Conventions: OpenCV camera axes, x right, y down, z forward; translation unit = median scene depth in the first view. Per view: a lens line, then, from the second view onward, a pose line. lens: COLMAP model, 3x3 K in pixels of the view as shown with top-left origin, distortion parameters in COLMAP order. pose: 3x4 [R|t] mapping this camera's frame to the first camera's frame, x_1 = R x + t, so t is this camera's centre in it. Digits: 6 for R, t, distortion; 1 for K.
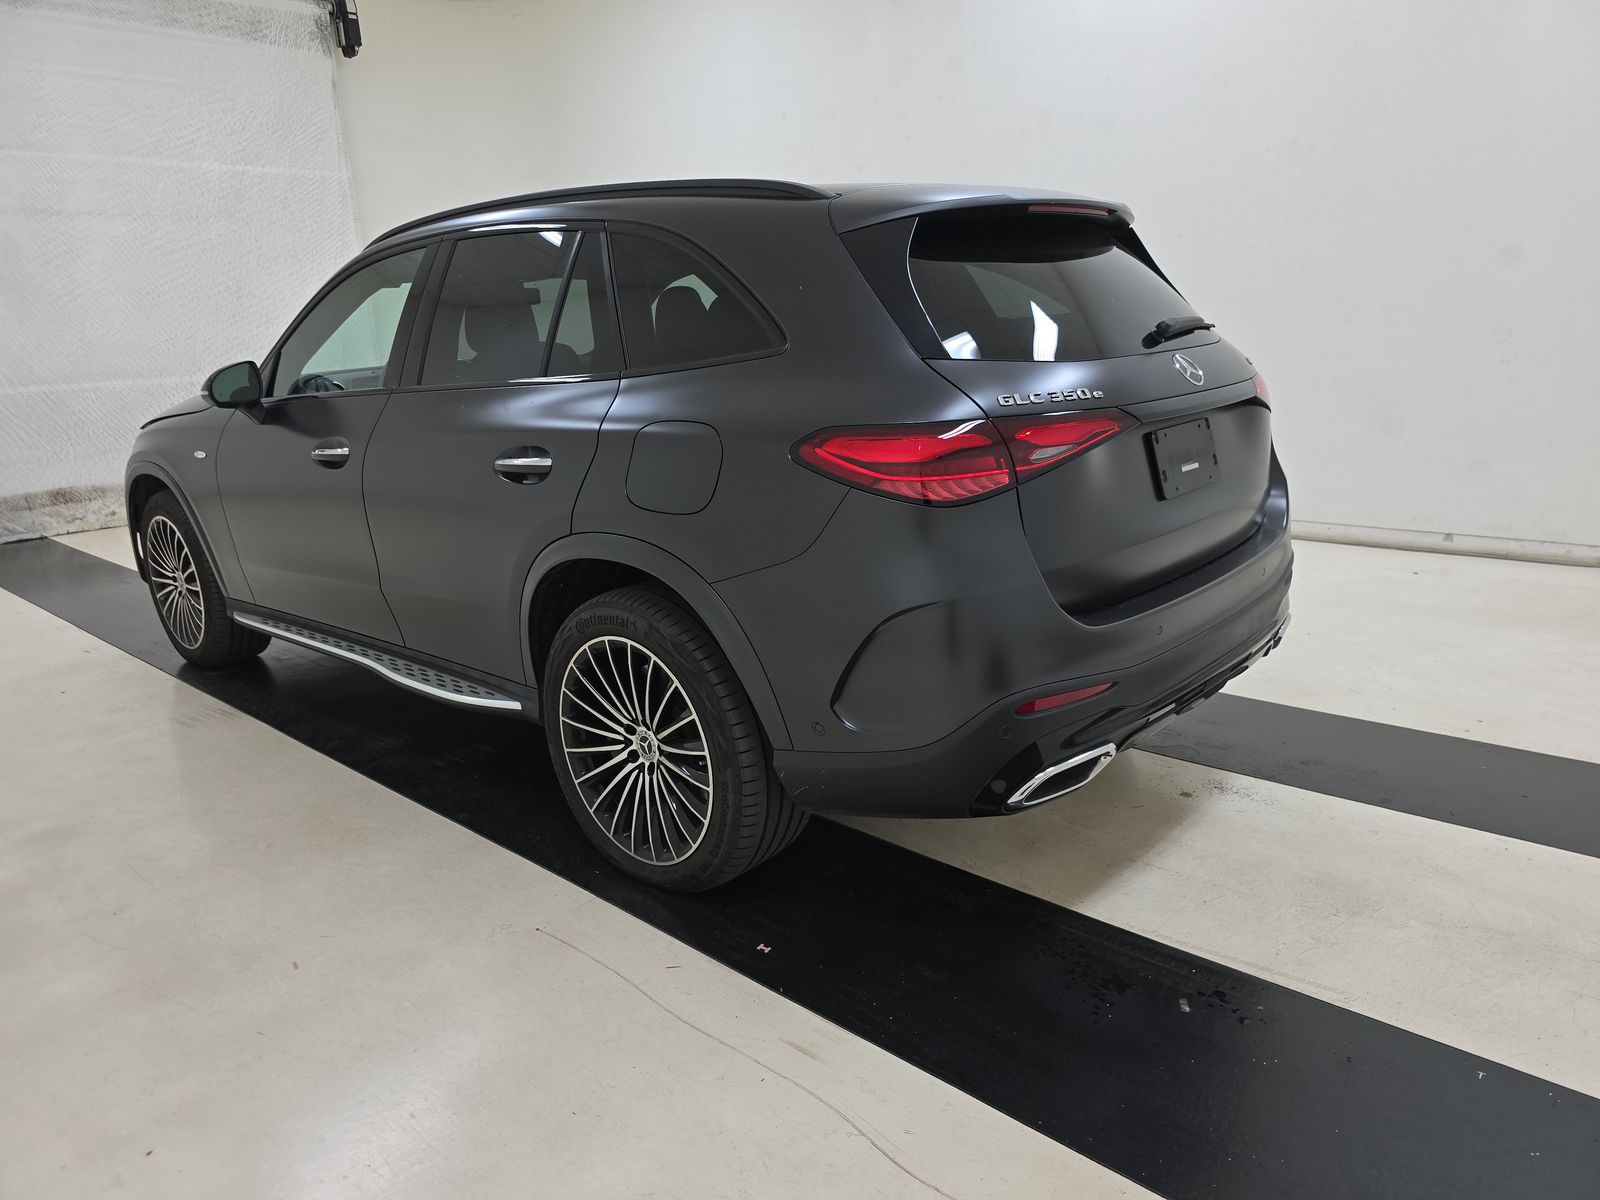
lens RADIAL K [[1087.6, 0, 810.6], [0, 1087.6, 599.1], [0, 0, 1]] dist [0.030483, -0.031552]
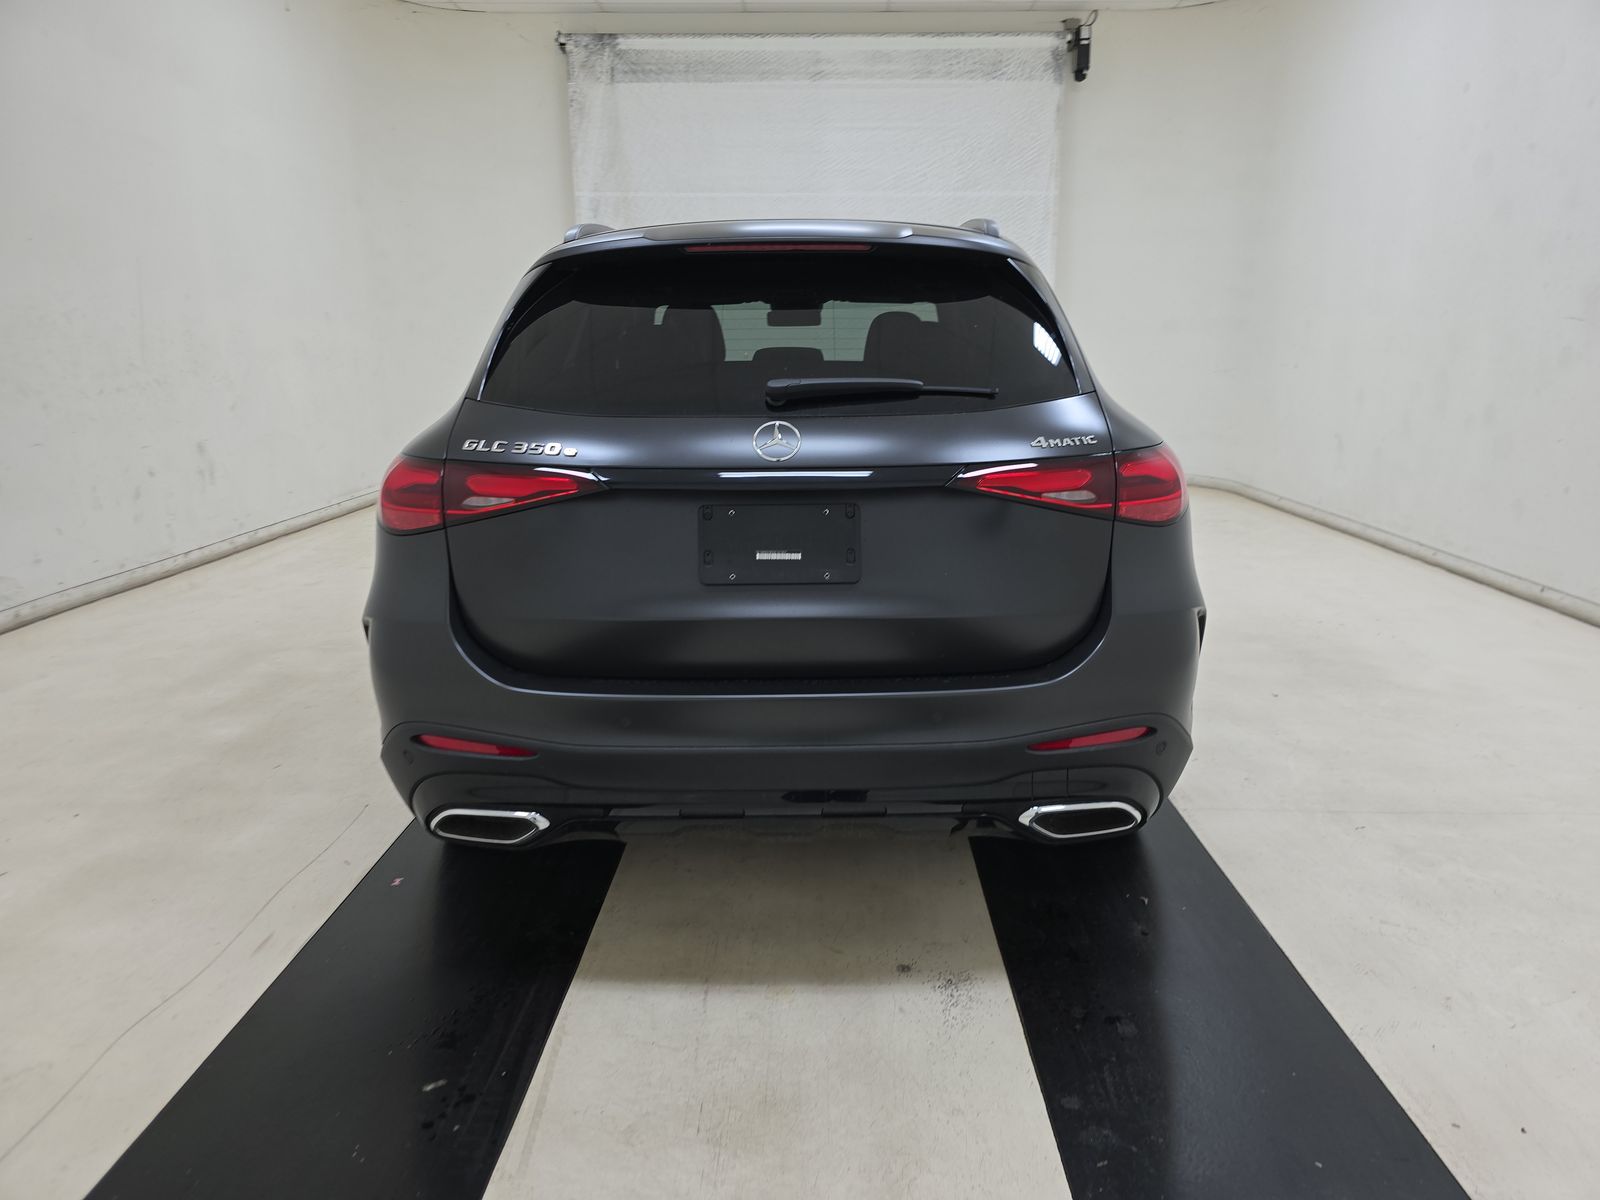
lens RADIAL K [[1087.6, 0, 810.6], [0, 1087.6, 599.1], [0, 0, 1]] dist [0.030483, -0.031552]
pose [[0.657207, 0.211813, -0.723336, 0.303150], [-0.210914, 0.973042, 0.093303, -0.053263], [0.723598, 0.091242, 0.684164, 0.140389]]
